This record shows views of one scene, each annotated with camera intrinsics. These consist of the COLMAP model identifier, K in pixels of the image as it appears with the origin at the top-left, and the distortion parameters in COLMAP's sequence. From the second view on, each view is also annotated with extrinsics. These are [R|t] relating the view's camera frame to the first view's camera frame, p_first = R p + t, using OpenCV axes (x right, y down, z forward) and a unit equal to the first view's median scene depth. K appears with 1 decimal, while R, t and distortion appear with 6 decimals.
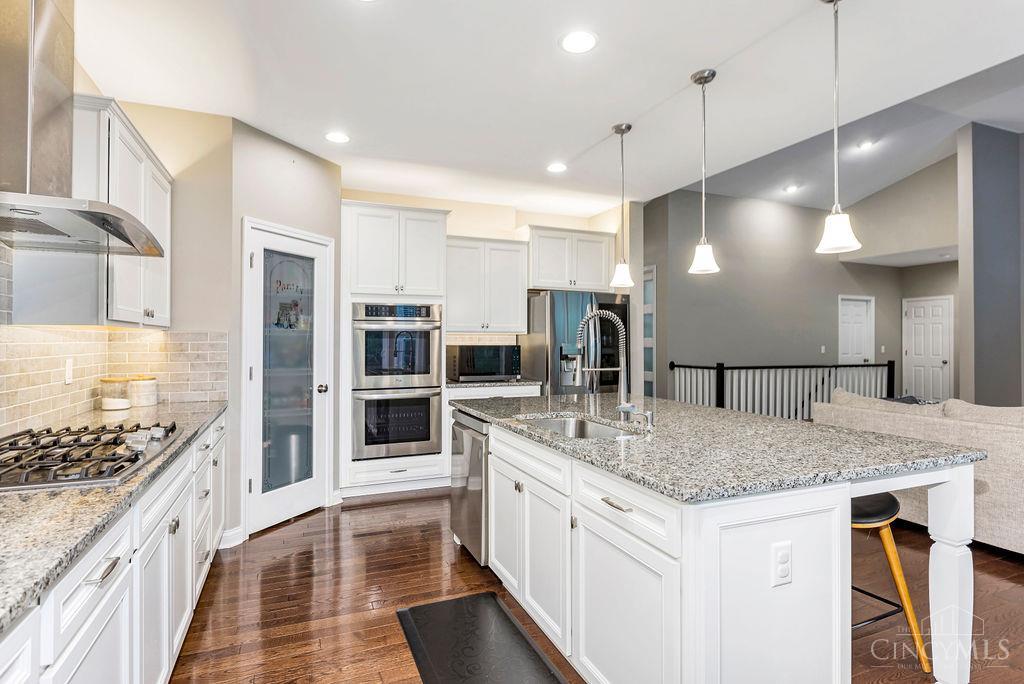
lens RADIAL K [[511.0, 0, 513.2], [0, 511.0, 342.0], [0, 0, 1]] dist [-0.010828, 0.000432]
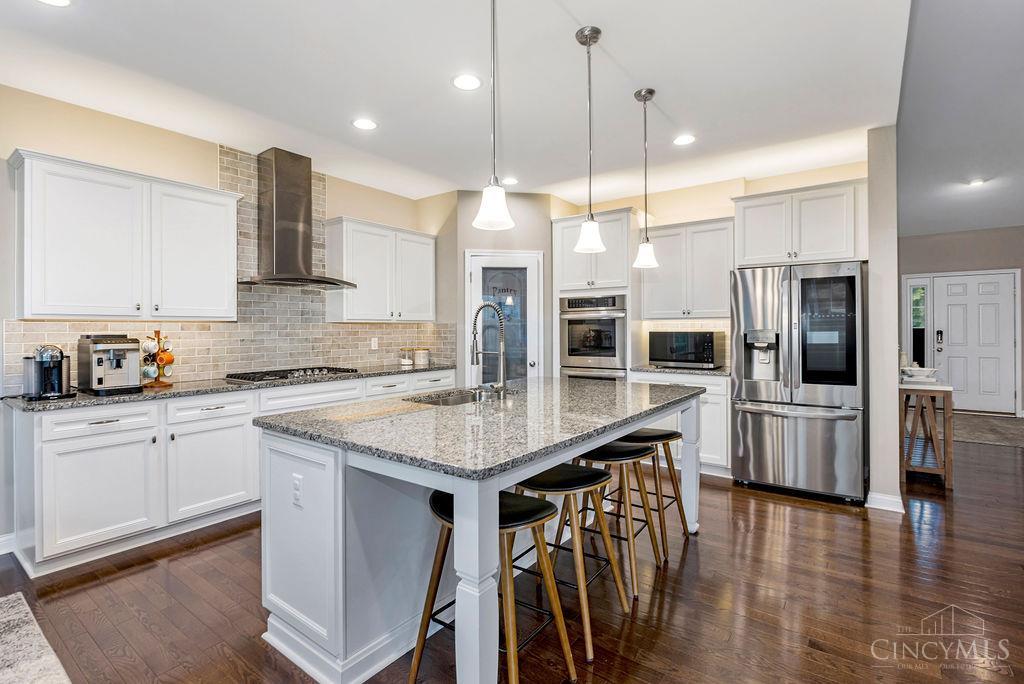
lens RADIAL K [[480.7, 0, 499.9], [0, 480.7, 321.7], [0, 0, 1]] dist [-0.019685, -0.001833]
pose [[0.518820, -0.013665, -0.854774, 0.601714], [0.004186, 0.999901, -0.013444, -0.002380], [0.854873, 0.003397, 0.518826, 0.244183]]
